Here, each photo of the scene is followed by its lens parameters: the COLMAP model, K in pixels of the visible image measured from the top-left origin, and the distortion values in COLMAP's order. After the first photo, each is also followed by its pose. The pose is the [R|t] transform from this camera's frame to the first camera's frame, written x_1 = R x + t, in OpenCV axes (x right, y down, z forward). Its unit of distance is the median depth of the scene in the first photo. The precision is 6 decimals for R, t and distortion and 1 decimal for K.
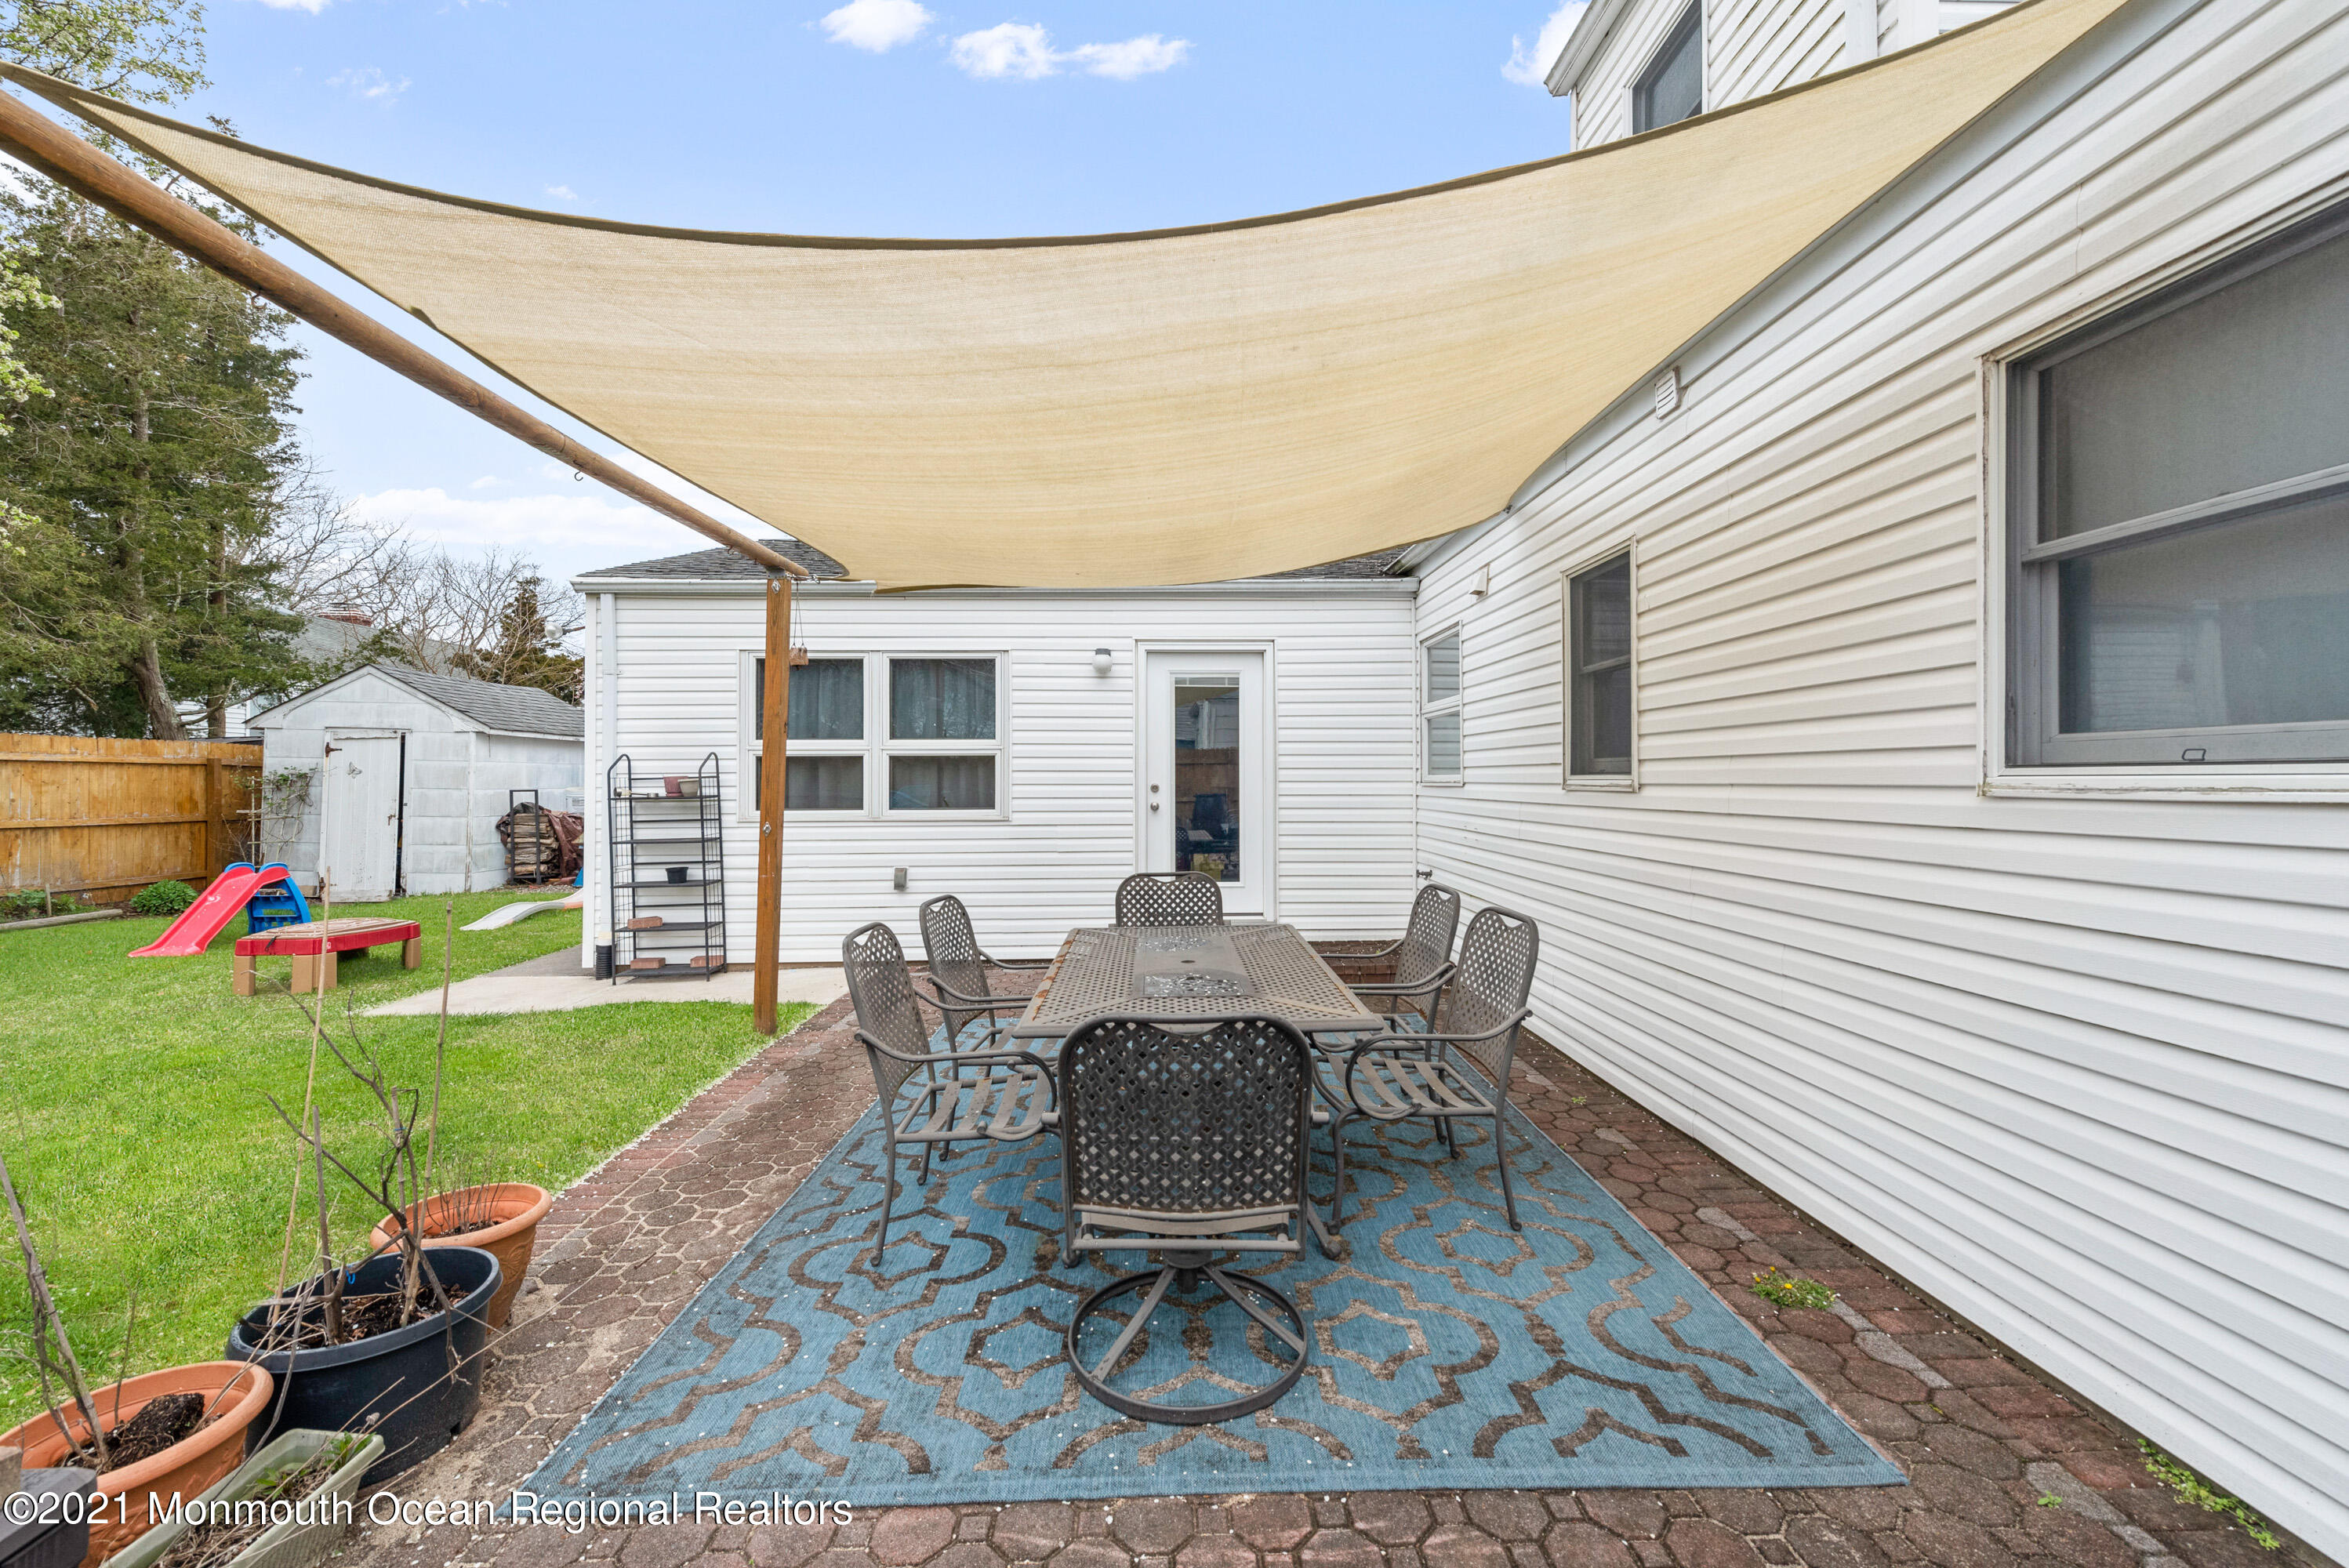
lens RADIAL K [[923.7, 0, 1175.3], [0, 923.7, 789.0], [0, 0, 1]] dist [0.018075, -0.005225]
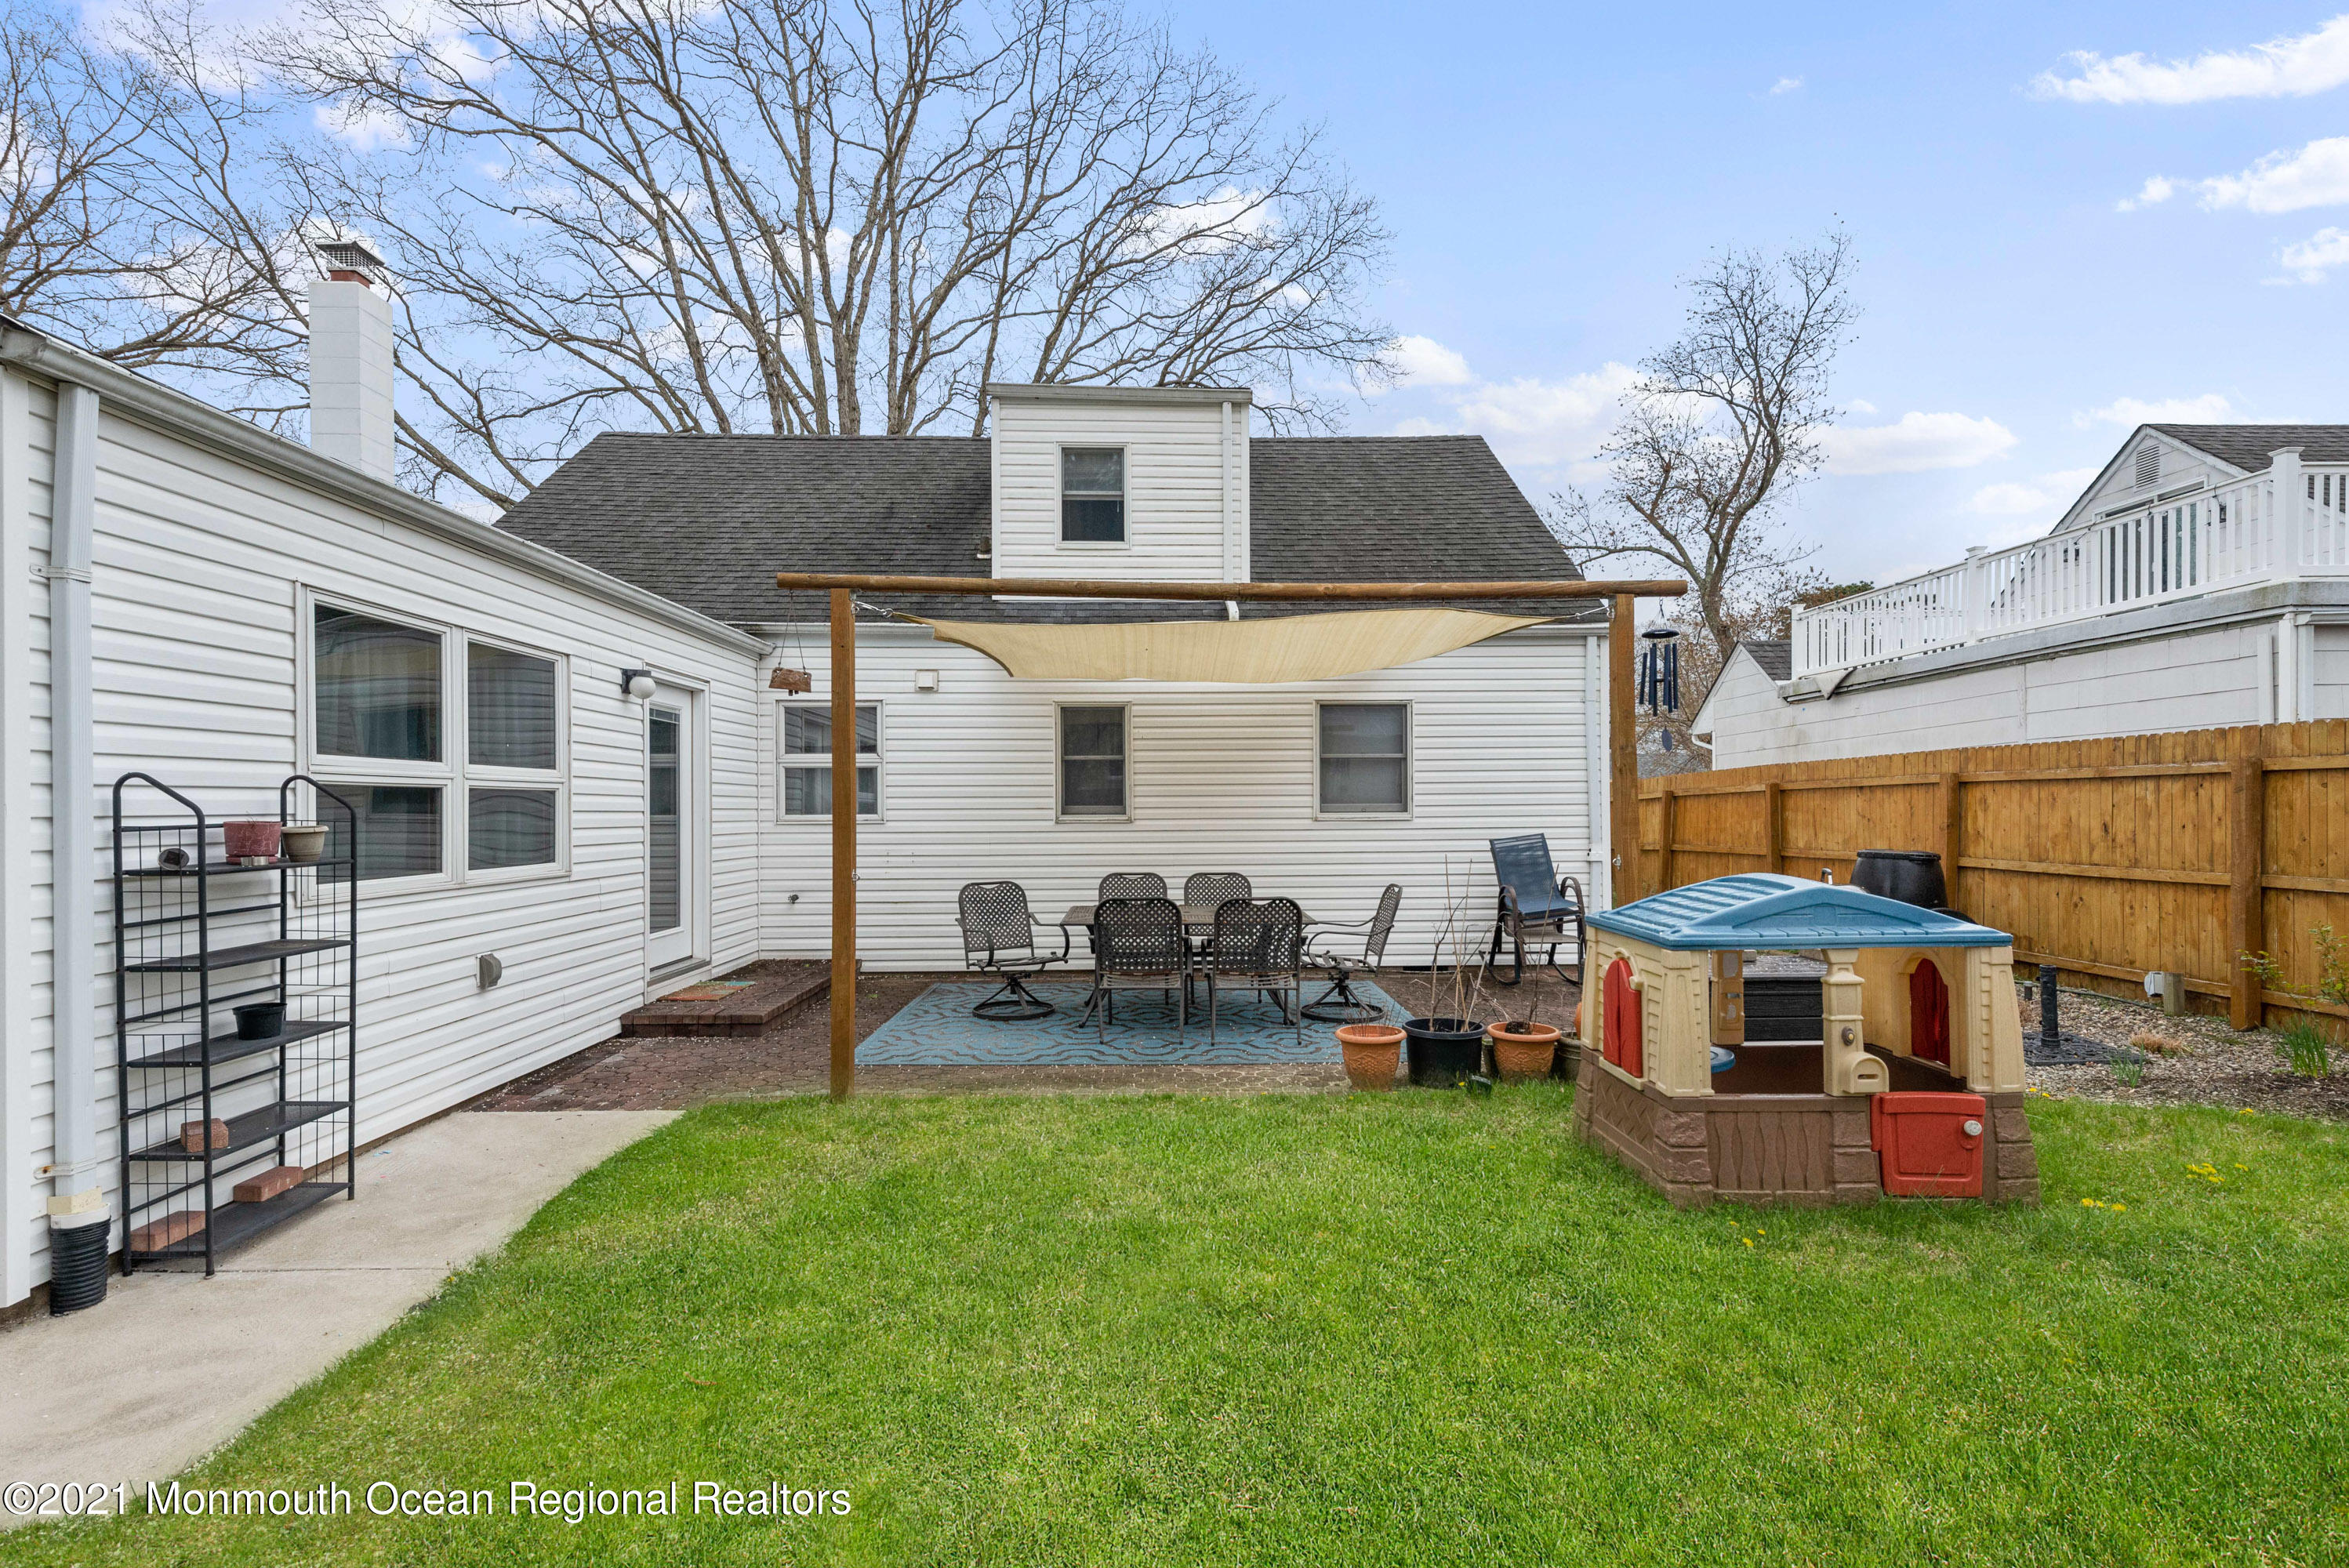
lens RADIAL K [[1093.6, 0, 1186.9], [0, 1093.6, 800.2], [0, 0, 1]] dist [0.012764, -0.000567]
pose [[-0.007425, 0.010167, 0.999921, -0.667310], [0.014000, 0.999851, -0.010062, -0.007511], [-0.999874, 0.013924, -0.007567, 0.297298]]
